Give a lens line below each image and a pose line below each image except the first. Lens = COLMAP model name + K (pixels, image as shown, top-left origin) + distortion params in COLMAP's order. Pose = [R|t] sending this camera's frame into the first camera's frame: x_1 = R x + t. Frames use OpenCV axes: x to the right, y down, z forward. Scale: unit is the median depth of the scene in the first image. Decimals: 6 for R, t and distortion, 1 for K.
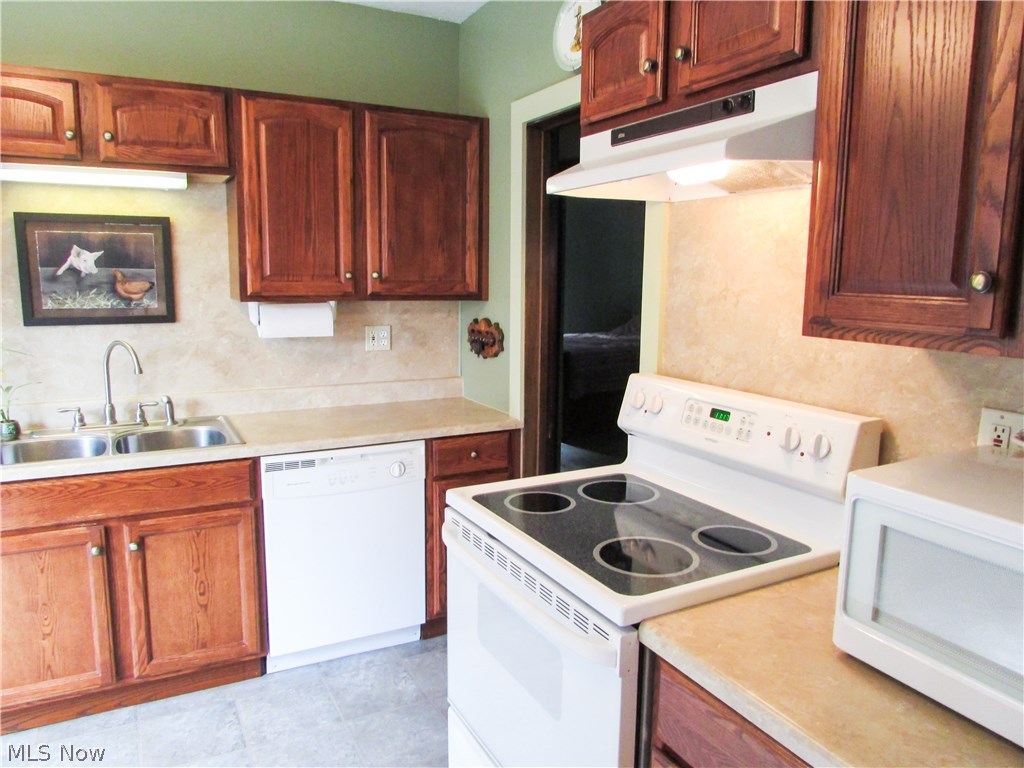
lens RADIAL K [[730.1, 0, 509.1], [0, 730.1, 382.2], [0, 0, 1]] dist [0.000060, -0.008900]
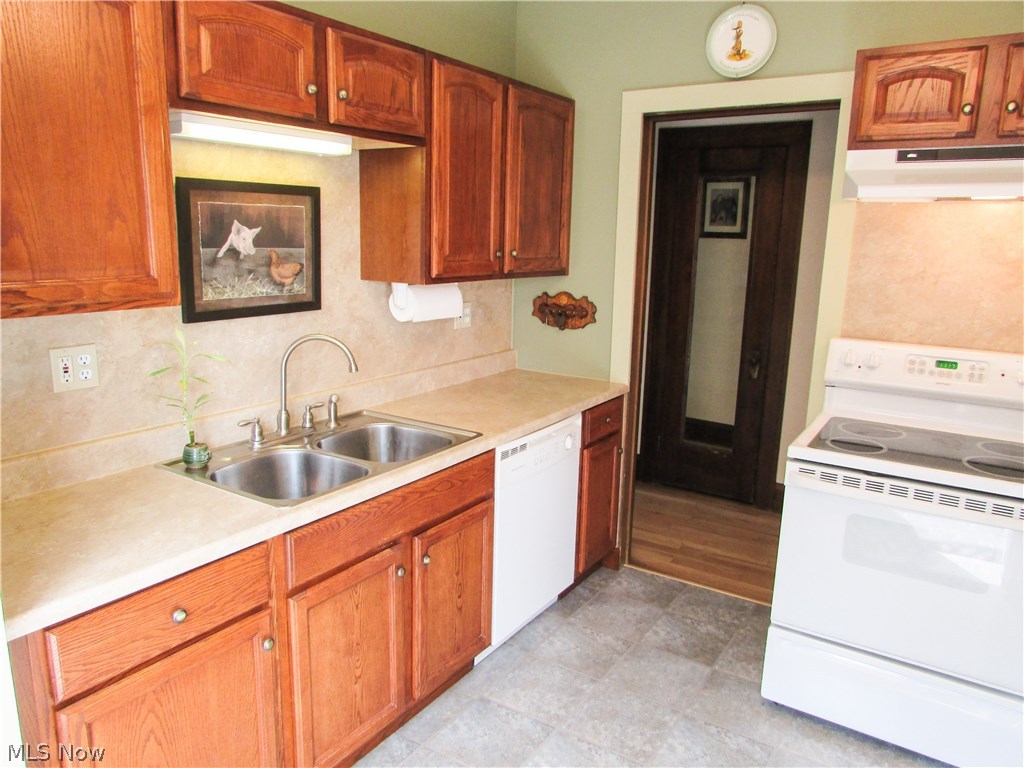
lens RADIAL K [[730.1, 0, 508.9], [0, 730.1, 381.3], [0, 0, 1]] dist [0.000060, -0.008900]
pose [[0.869298, -0.090239, 0.485981, -0.741217], [0.059871, 0.995178, 0.077695, -0.054589], [-0.490649, -0.038444, 0.870509, 0.139034]]
